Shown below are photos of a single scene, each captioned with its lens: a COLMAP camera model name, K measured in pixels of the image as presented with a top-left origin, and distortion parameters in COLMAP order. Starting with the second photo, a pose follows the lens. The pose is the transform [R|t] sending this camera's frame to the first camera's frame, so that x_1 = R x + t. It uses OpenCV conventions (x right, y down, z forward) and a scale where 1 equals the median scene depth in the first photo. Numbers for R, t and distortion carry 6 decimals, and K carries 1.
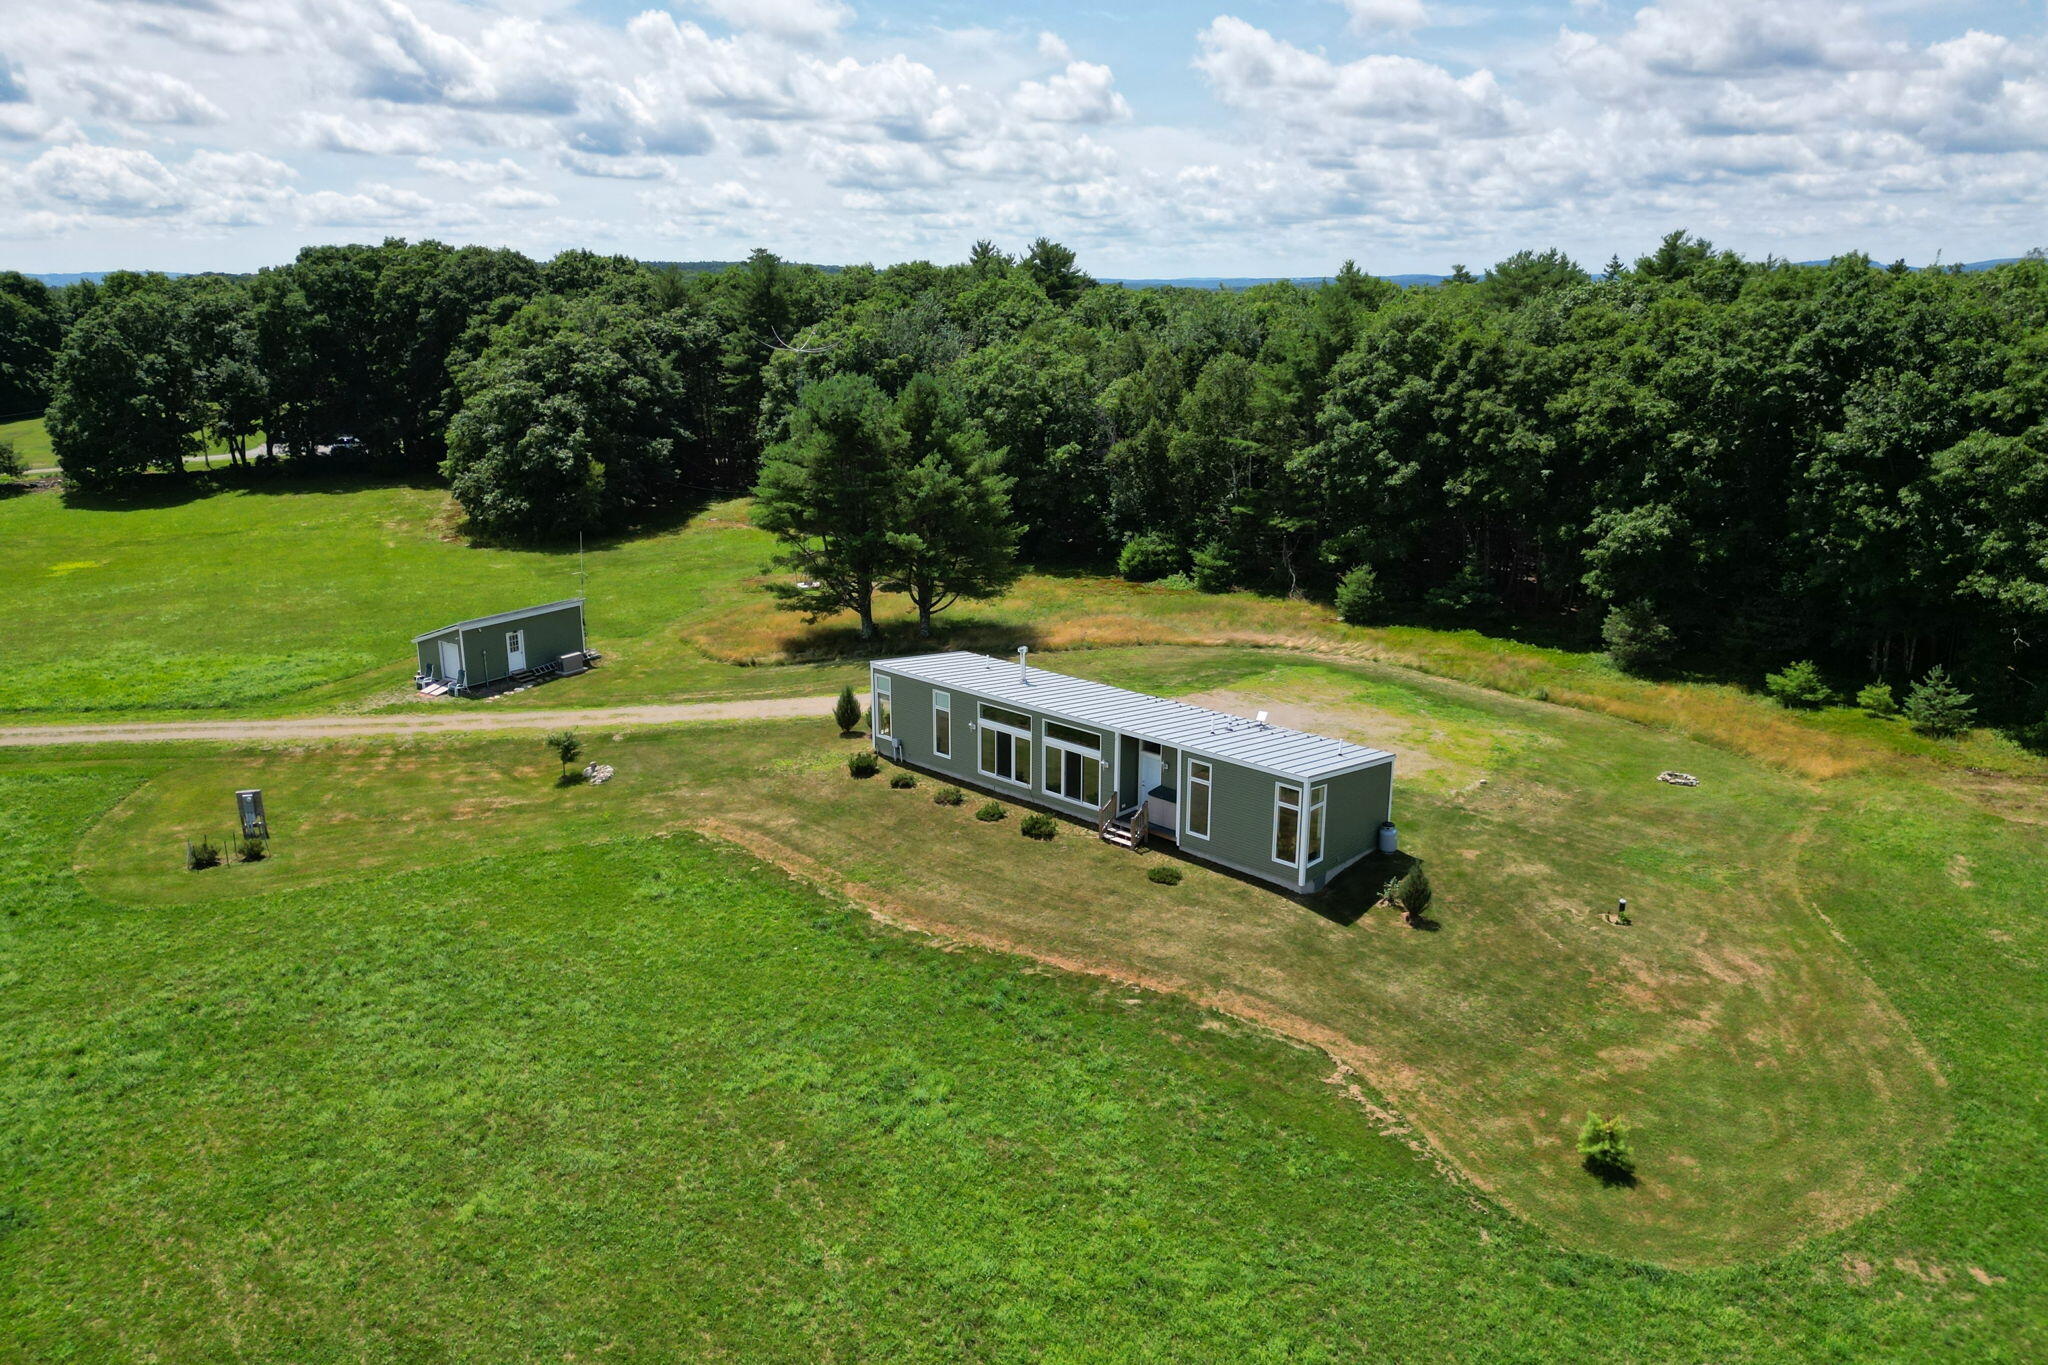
lens RADIAL K [[1463.1, 0, 1024.0], [0, 1463.1, 682.5], [0, 0, 1]] dist [0.062253, -0.061682]
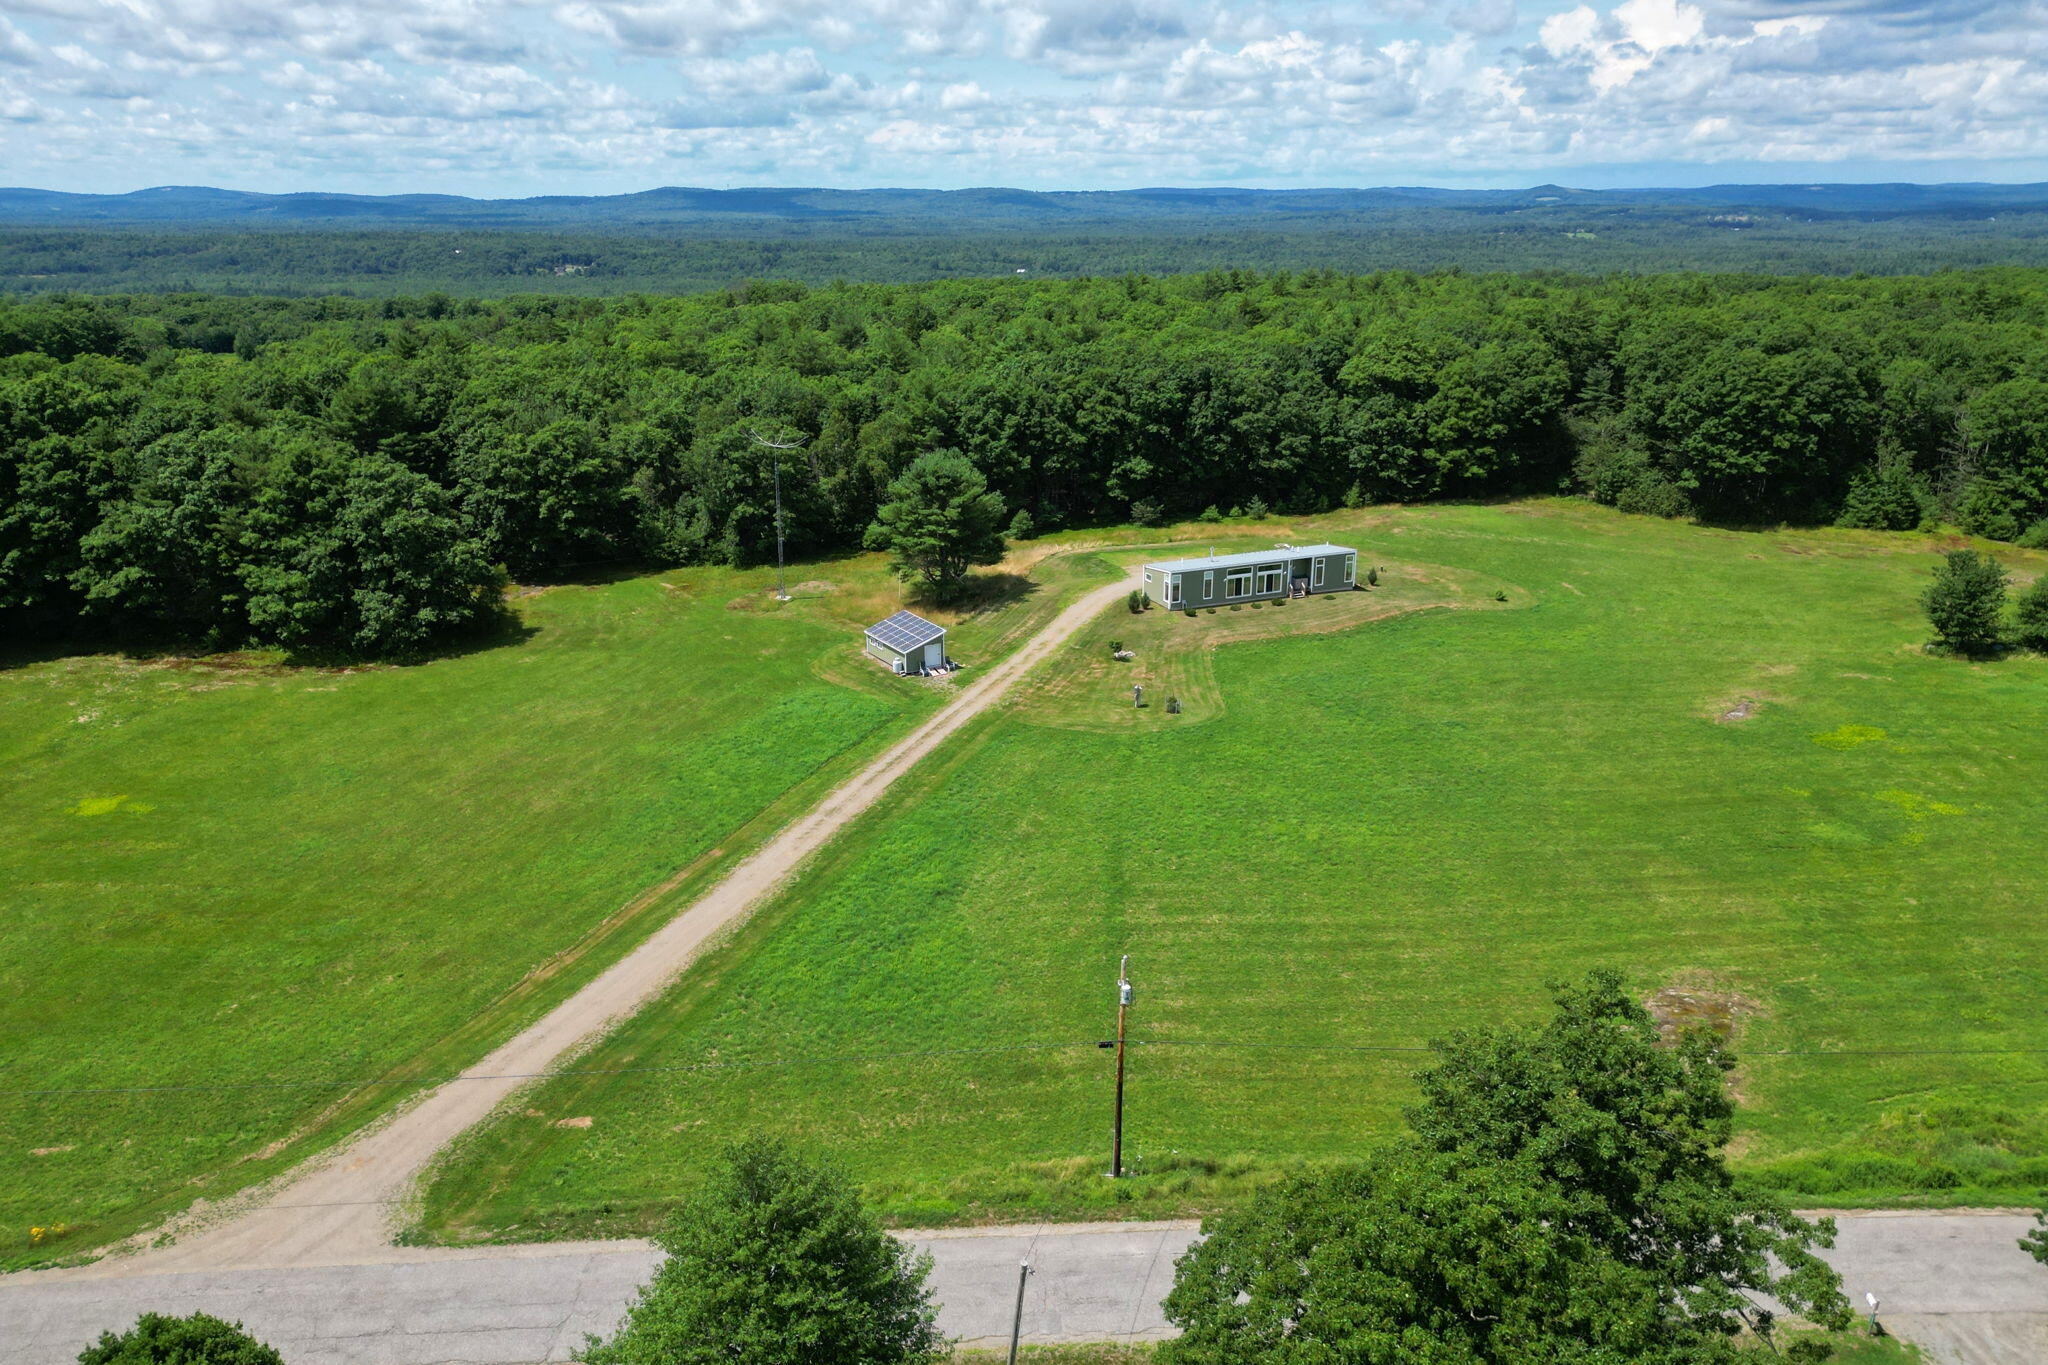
lens RADIAL K [[1450.6, 0, 1024.0], [0, 1450.6, 682.5], [0, 0, 1]] dist [0.101015, -0.118359]
pose [[0.405016, -0.288577, 0.867574, -1.499689], [0.249309, 0.947785, 0.198871, -0.242054], [-0.879663, 0.135748, 0.455813, 0.121929]]
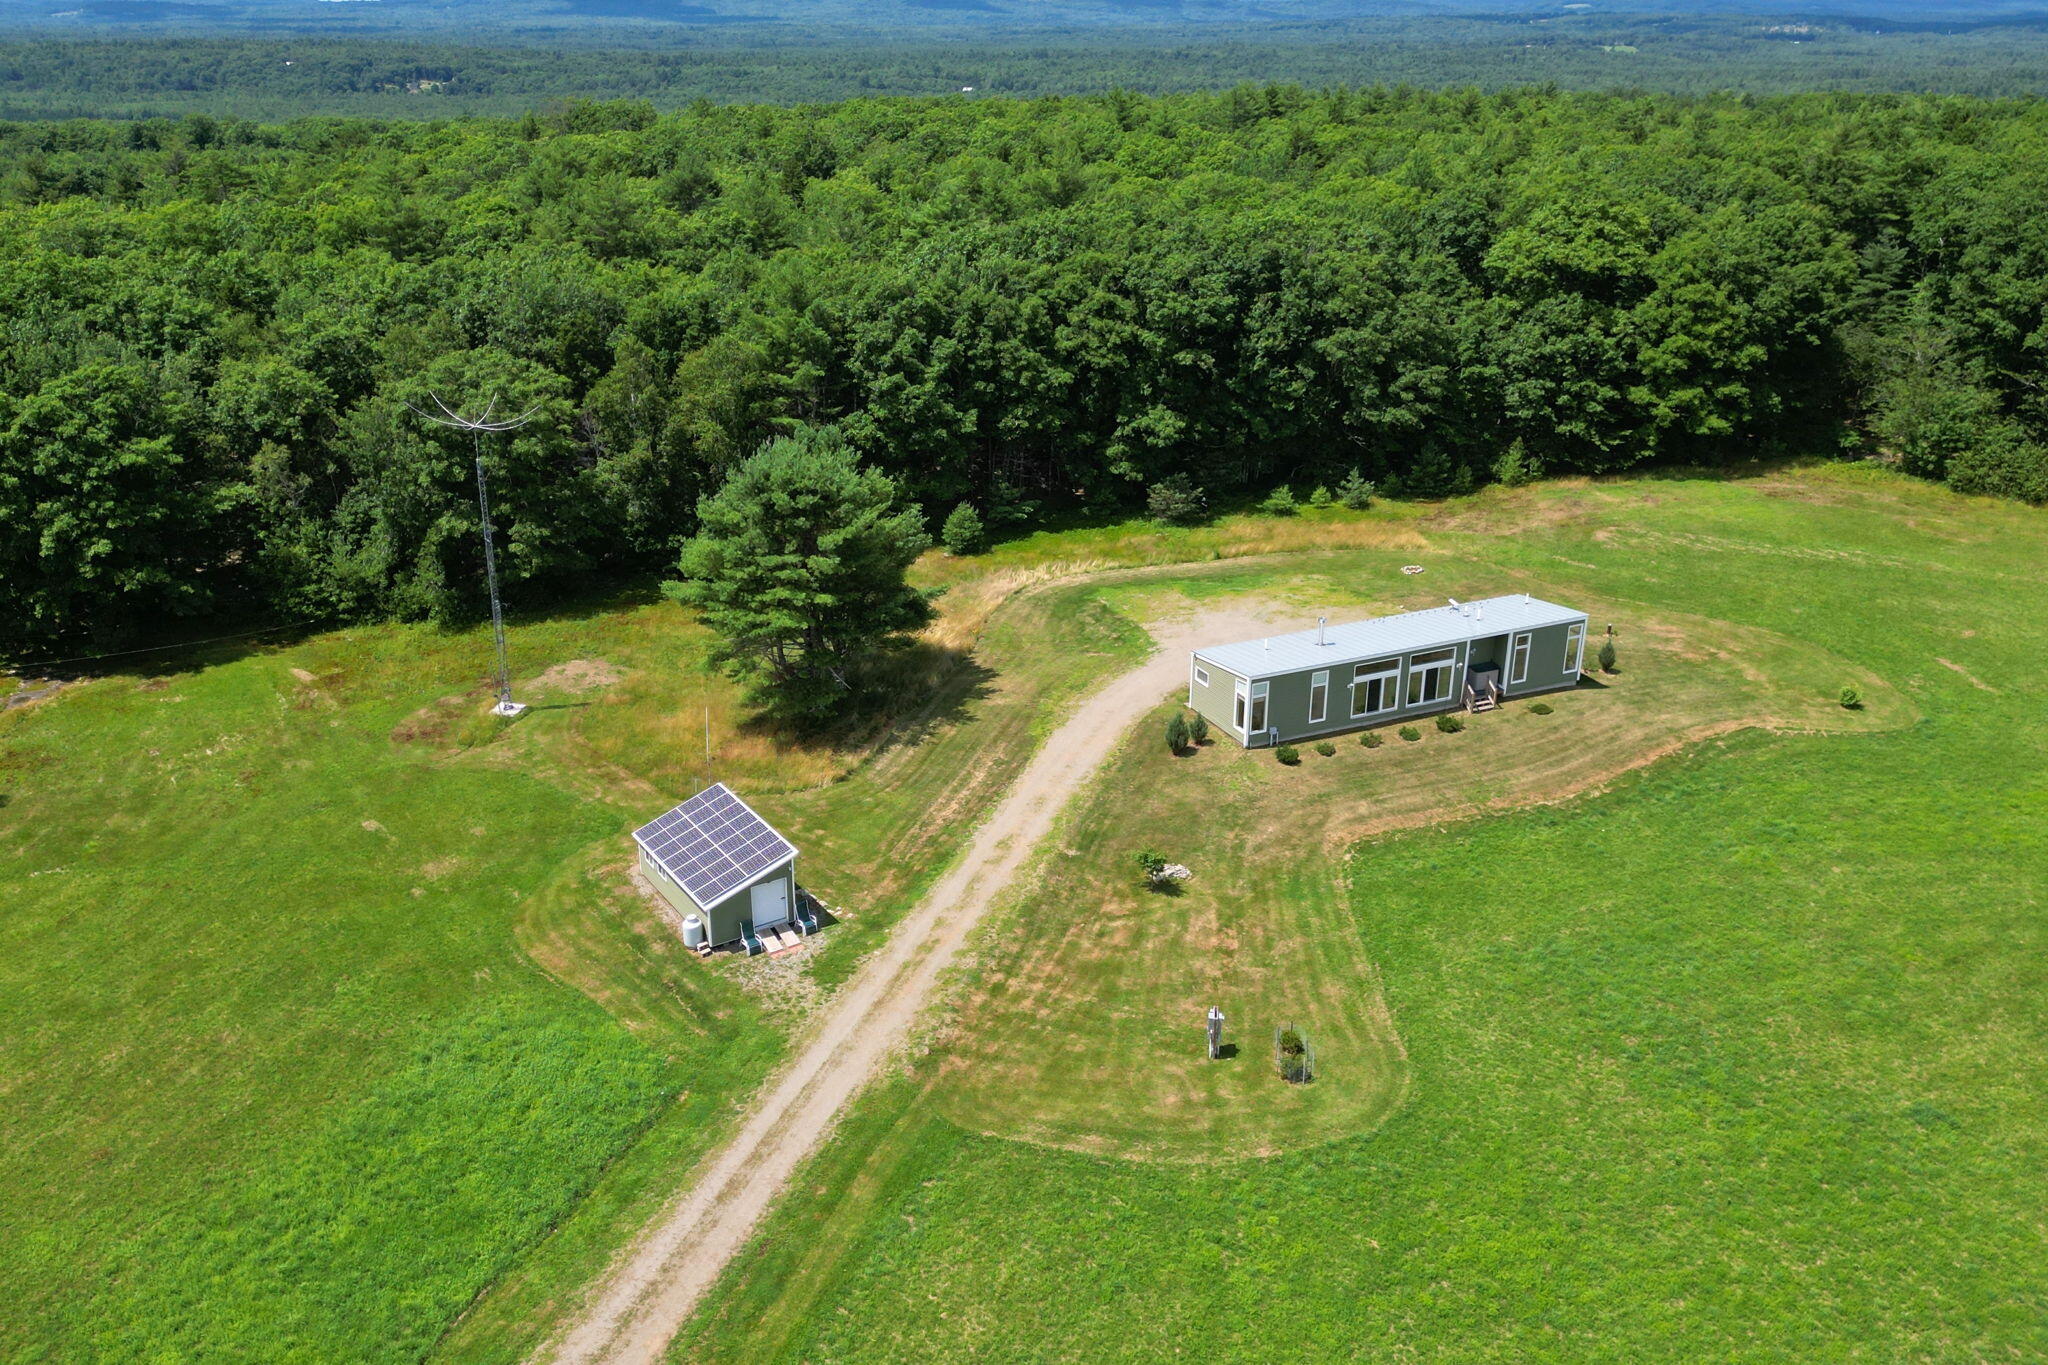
lens RADIAL K [[1645.3, 0, 1024.0], [0, 1645.3, 682.5], [0, 0, 1]] dist [0.066701, -0.052179]
pose [[0.377641, -0.350769, 0.856941, -0.883838], [0.249268, 0.929817, 0.270751, -0.279273], [-0.891770, 0.111362, 0.438572, 0.387320]]
